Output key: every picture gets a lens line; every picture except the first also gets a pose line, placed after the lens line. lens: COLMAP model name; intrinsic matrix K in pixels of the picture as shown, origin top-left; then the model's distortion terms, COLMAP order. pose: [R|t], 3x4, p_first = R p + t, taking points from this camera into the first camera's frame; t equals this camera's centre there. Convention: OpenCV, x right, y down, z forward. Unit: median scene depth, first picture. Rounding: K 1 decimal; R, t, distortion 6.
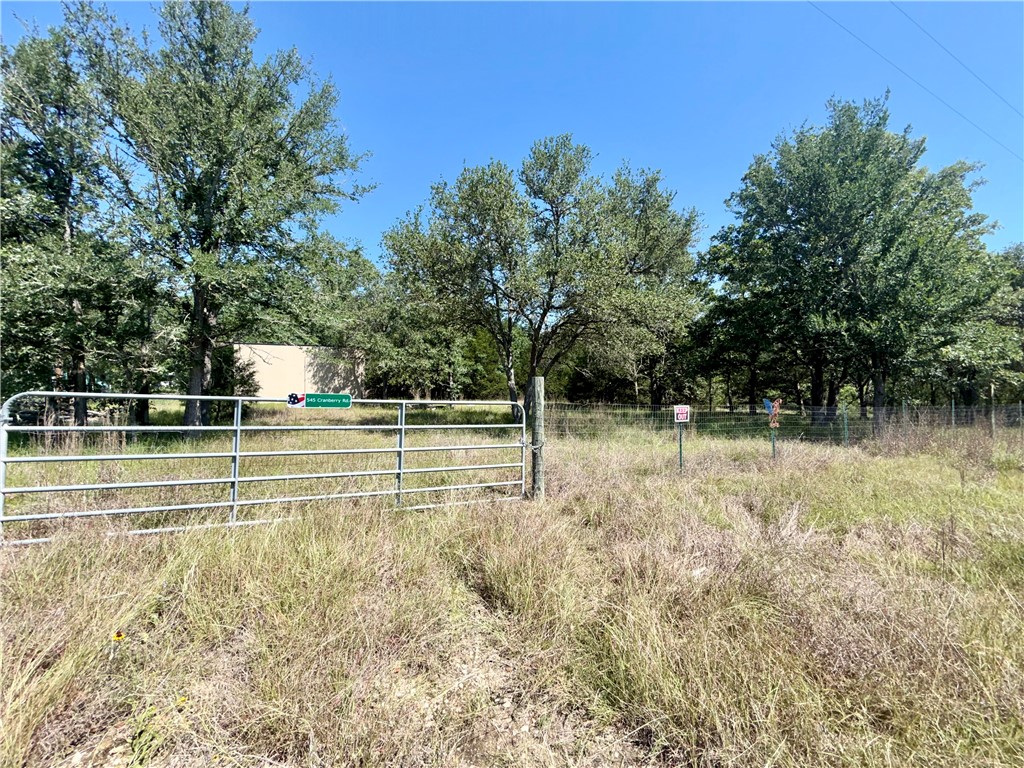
lens RADIAL K [[408.5, 0, 503.5], [0, 408.5, 375.2], [0, 0, 1]] dist [-0.000361, 0.000138]
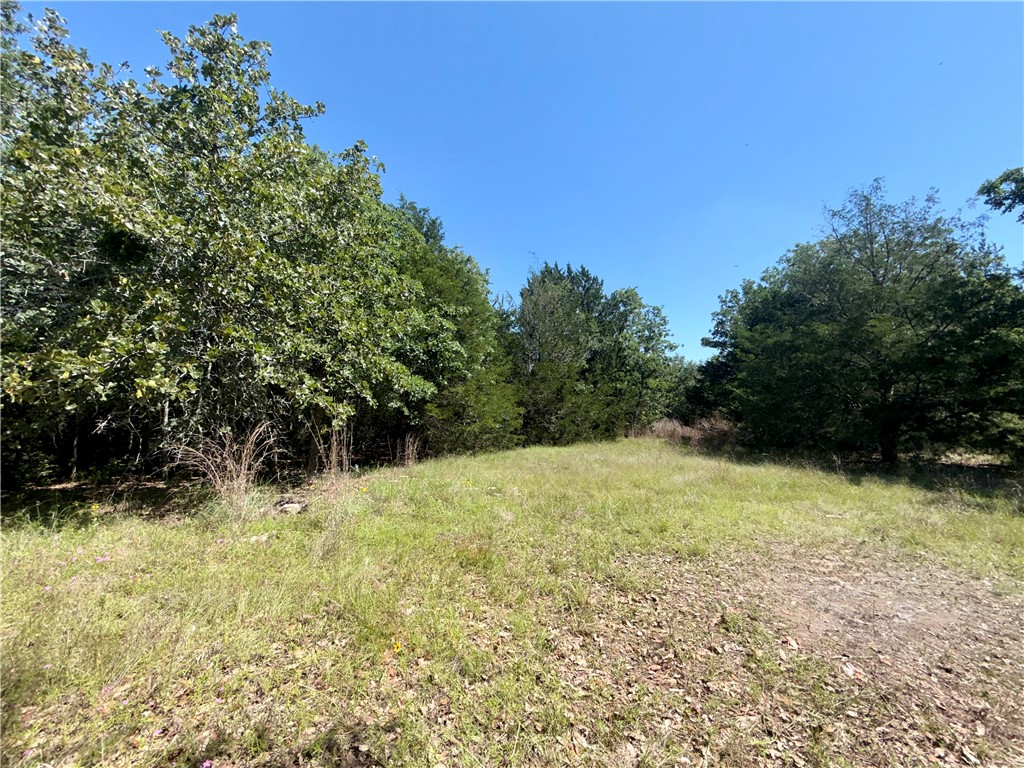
lens RADIAL K [[408.5, 0, 508.0], [0, 408.5, 381.8], [0, 0, 1]] dist [-0.000361, 0.000138]
pose [[0.851832, 0.028091, 0.523061, -0.320725], [-0.010181, 0.999260, -0.037084, 0.031884], [-0.523716, 0.026264, 0.851488, 1.284075]]
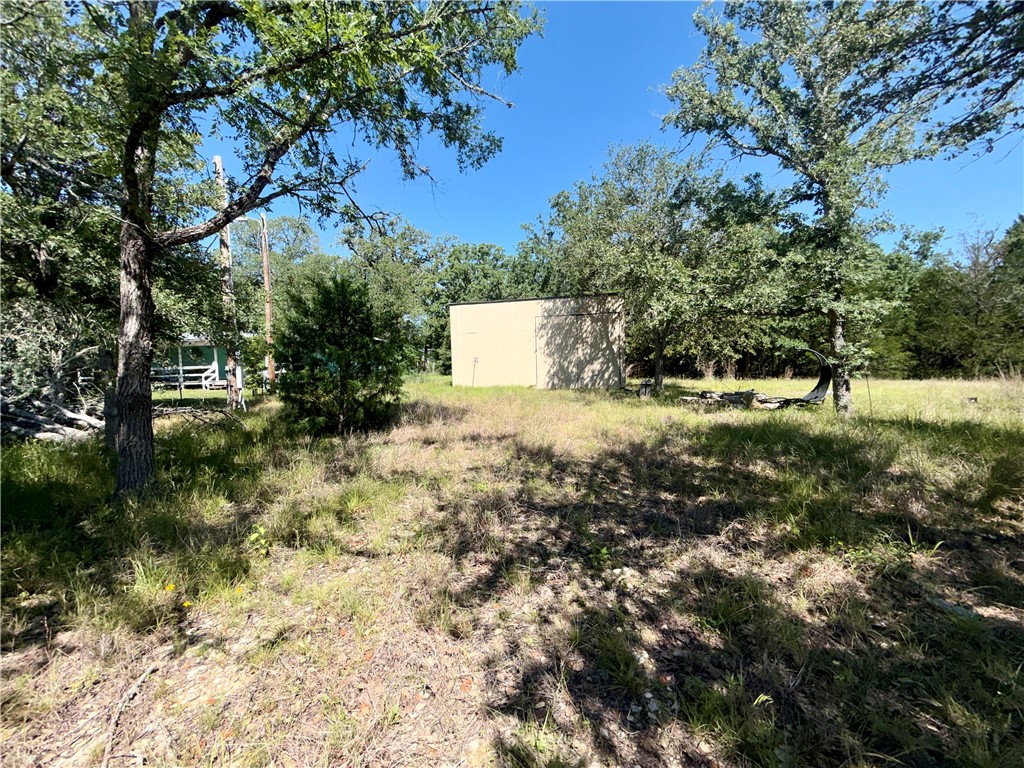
lens RADIAL K [[408.5, 0, 508.7], [0, 408.5, 386.4], [0, 0, 1]] dist [-0.000361, 0.000138]
pose [[0.815839, 0.015600, -0.578069, -0.155497], [0.036486, 0.996256, 0.078378, 0.018473], [0.577127, -0.085035, 0.812215, 0.489466]]
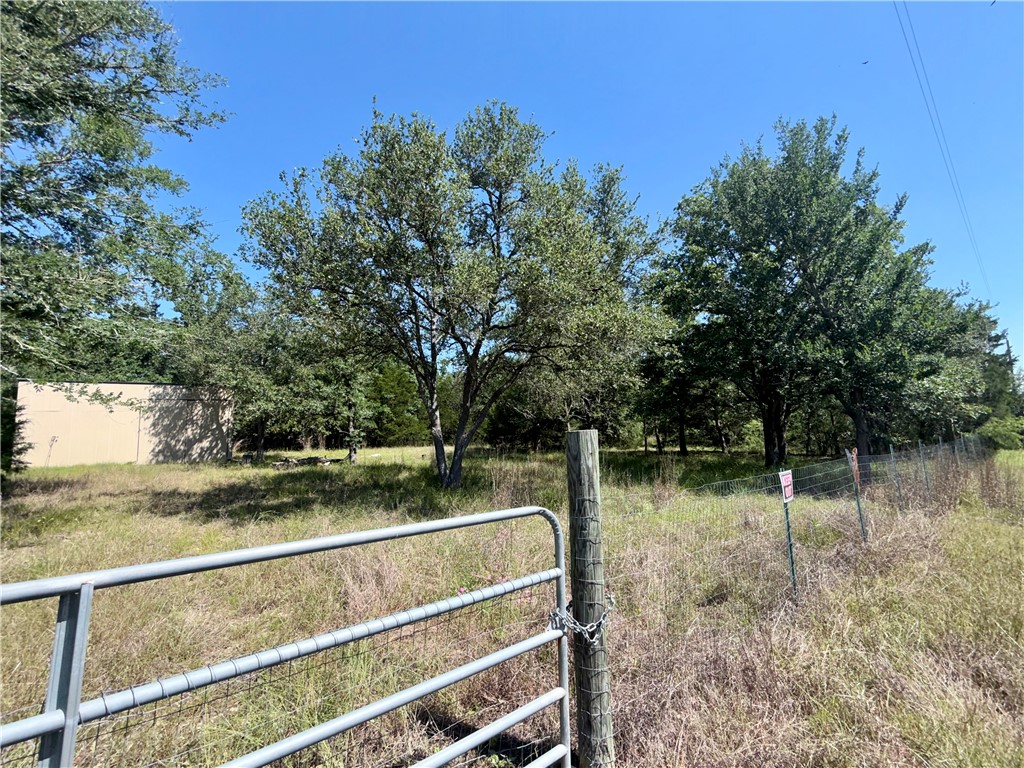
lens RADIAL K [[408.5, 0, 508.4], [0, 408.5, 380.1], [0, 0, 1]] dist [-0.000361, 0.000138]
pose [[0.971968, 0.000357, 0.235111, -0.017381], [0.020382, 0.996106, -0.085773, -0.002652], [-0.234226, 0.088161, 0.968177, 0.147162]]
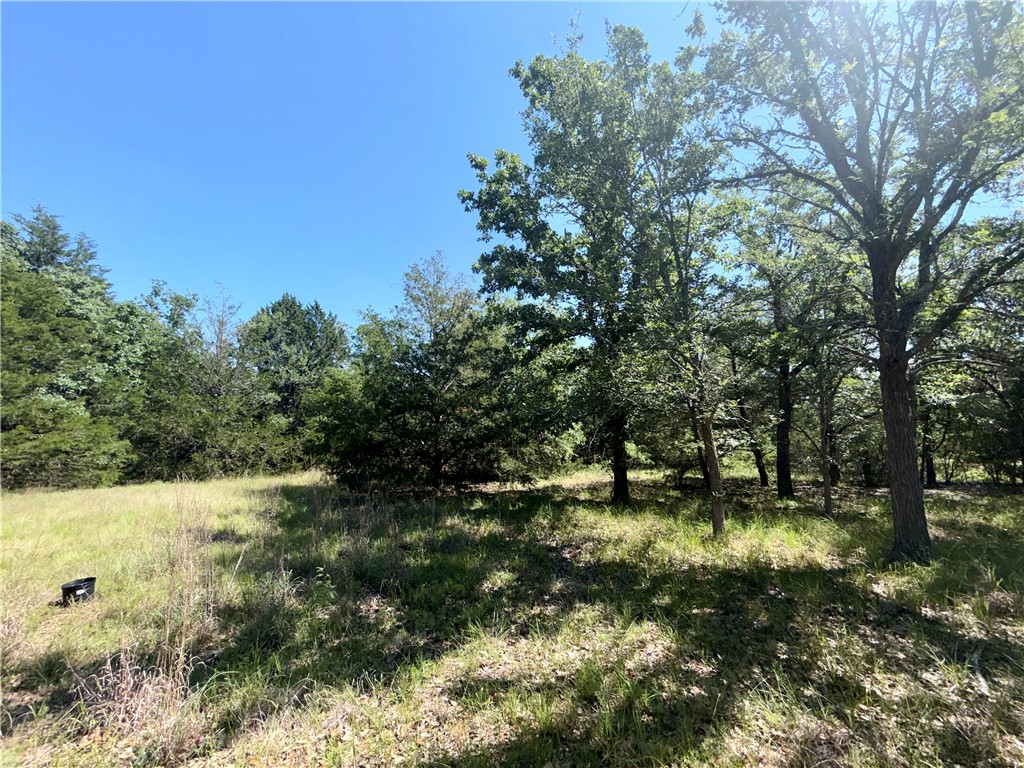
lens RADIAL K [[408.5, 0, 502.7], [0, 408.5, 375.7], [0, 0, 1]] dist [-0.000361, 0.000138]
pose [[0.703233, 0.099671, 0.703939, 0.021031], [-0.007874, 0.991155, -0.132472, 0.025427], [-0.710916, 0.087616, 0.697798, 0.981351]]
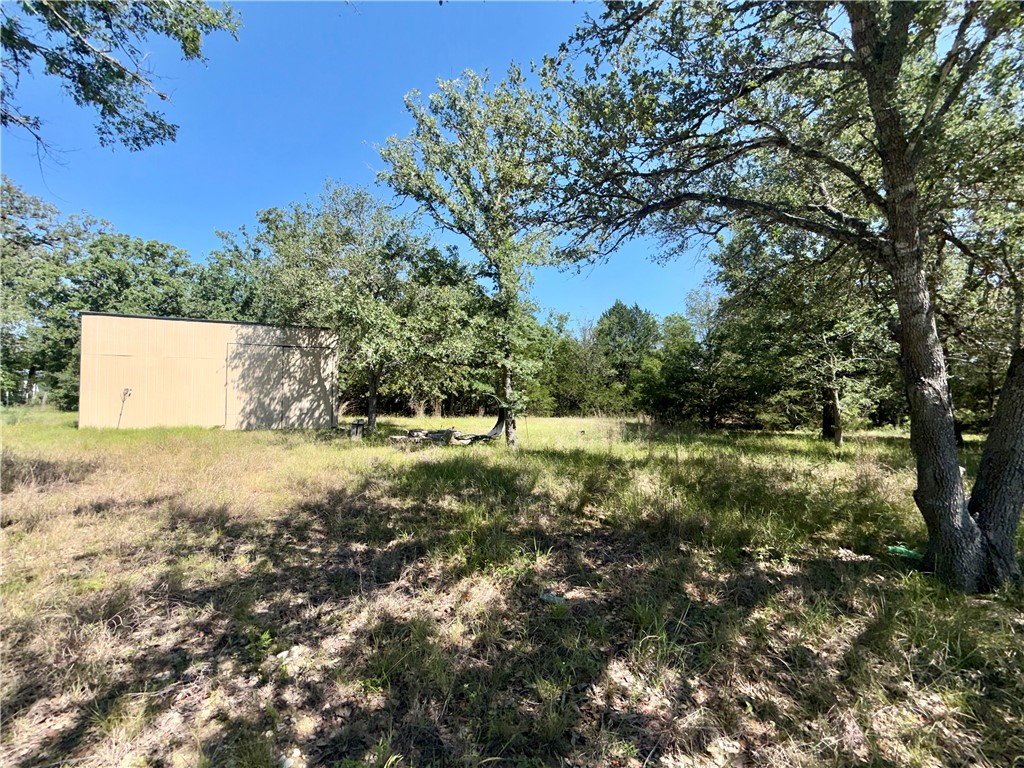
lens RADIAL K [[408.5, 0, 510.0], [0, 408.5, 386.5], [0, 0, 1]] dist [-0.000361, 0.000138]
pose [[0.998932, 0.009988, 0.045102, -0.145564], [-0.009990, 0.999950, -0.000186, 0.013803], [-0.045102, -0.000265, 0.998982, 0.492860]]
